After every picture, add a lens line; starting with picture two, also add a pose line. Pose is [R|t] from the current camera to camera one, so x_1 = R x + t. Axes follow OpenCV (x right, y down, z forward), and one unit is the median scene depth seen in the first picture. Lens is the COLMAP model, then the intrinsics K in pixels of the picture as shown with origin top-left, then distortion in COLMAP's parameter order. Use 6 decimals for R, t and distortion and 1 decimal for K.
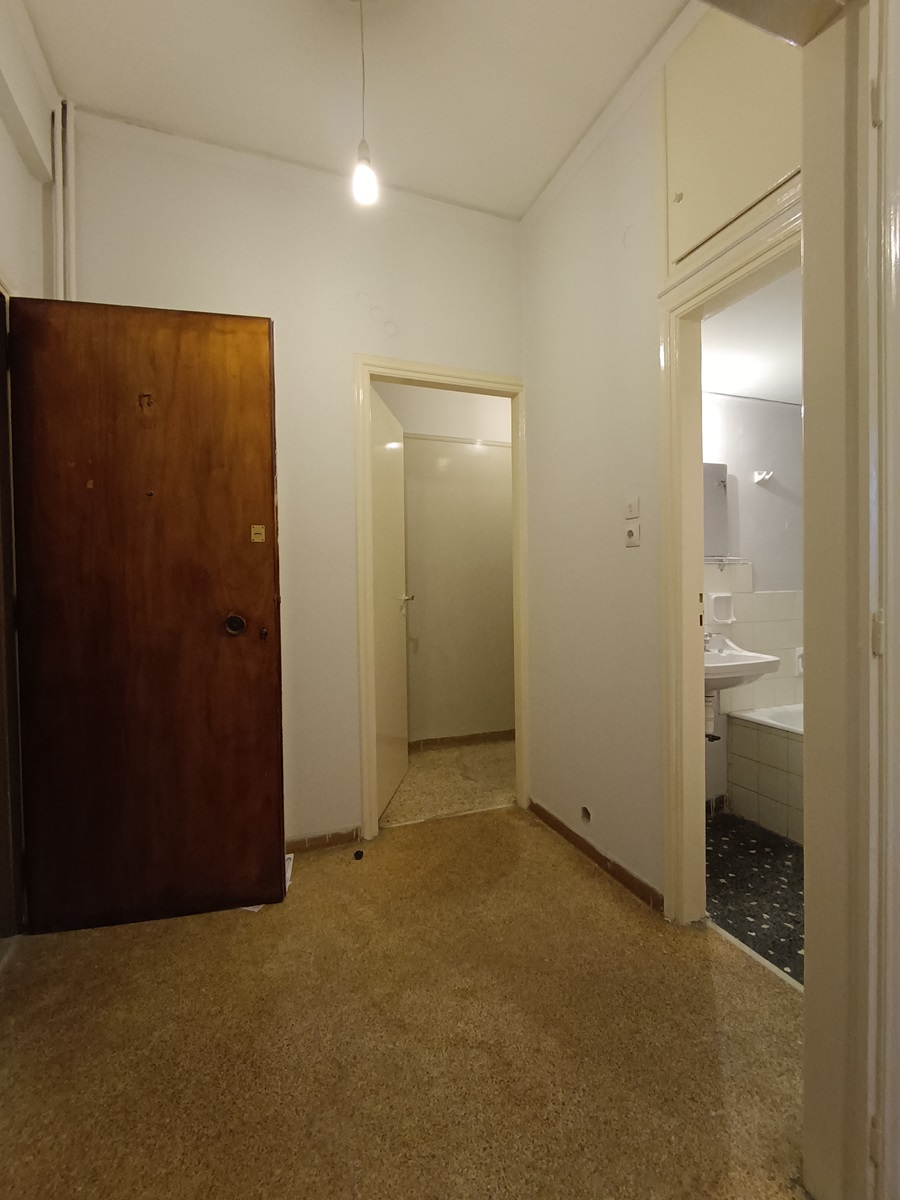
lens RADIAL K [[548.3, 0, 460.2], [0, 548.3, 596.5], [0, 0, 1]] dist [-0.005224, -0.003712]
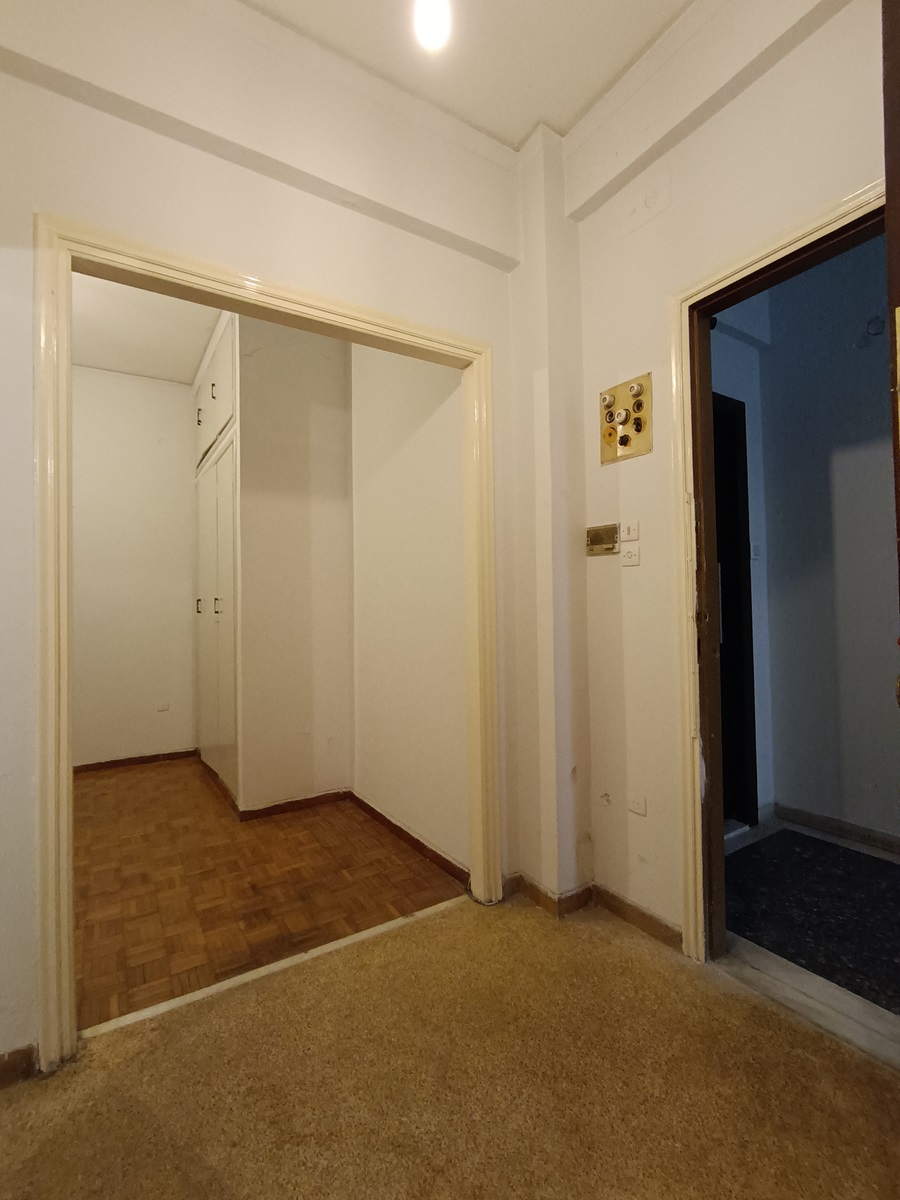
lens RADIAL K [[548.3, 0, 452.7], [0, 548.3, 596.8], [0, 0, 1]] dist [-0.005224, -0.003712]
pose [[-0.981062, 0.030789, -0.191230, -0.047894], [0.028083, 0.999464, 0.016850, -0.039398], [0.191646, 0.011160, -0.981401, 1.481225]]
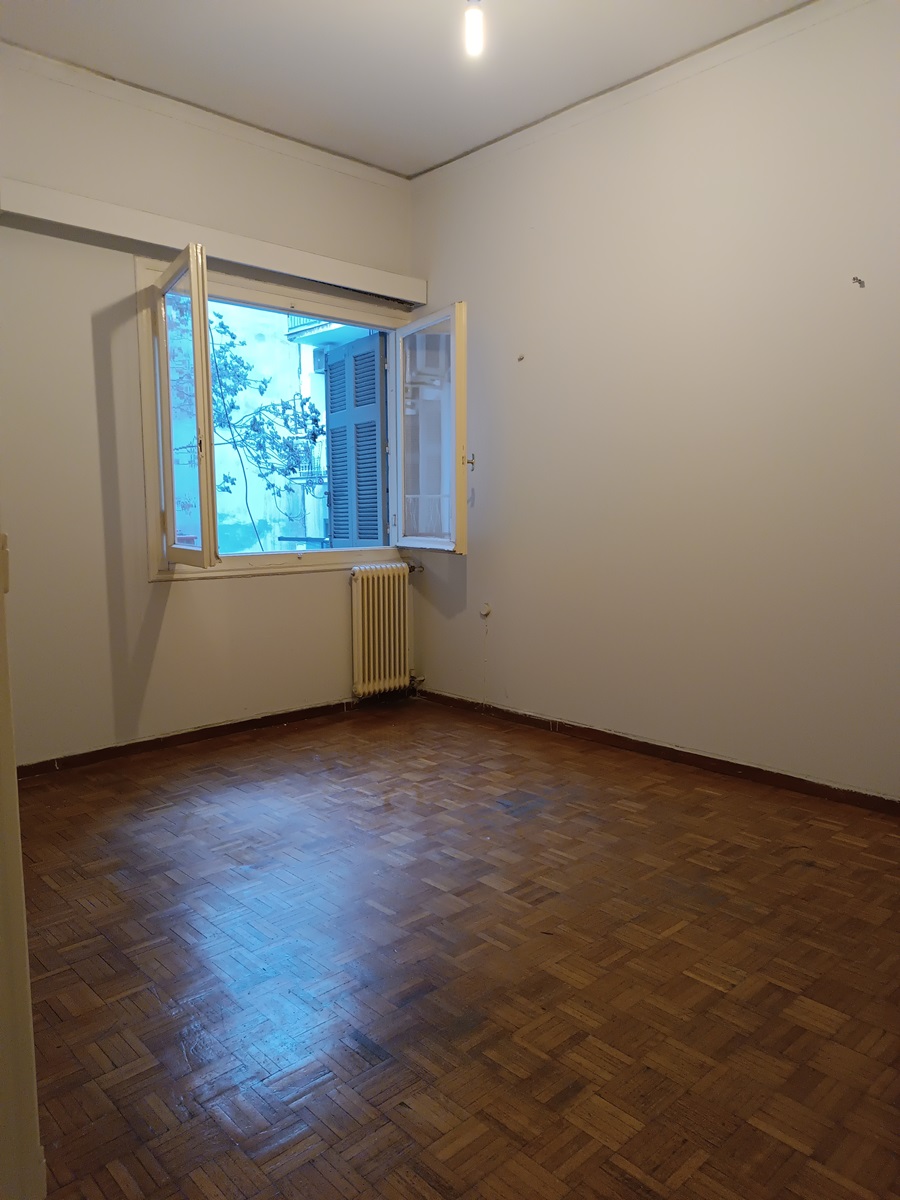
lens RADIAL K [[856.1, 0, 451.2], [0, 856.1, 603.4], [0, 0, 1]] dist [0.030698, -0.025848]
pose [[-0.372457, -0.085946, 0.924061, -0.320490], [0.038348, 0.993427, 0.107854, 0.013730], [-0.927257, 0.075607, -0.366713, 0.440700]]
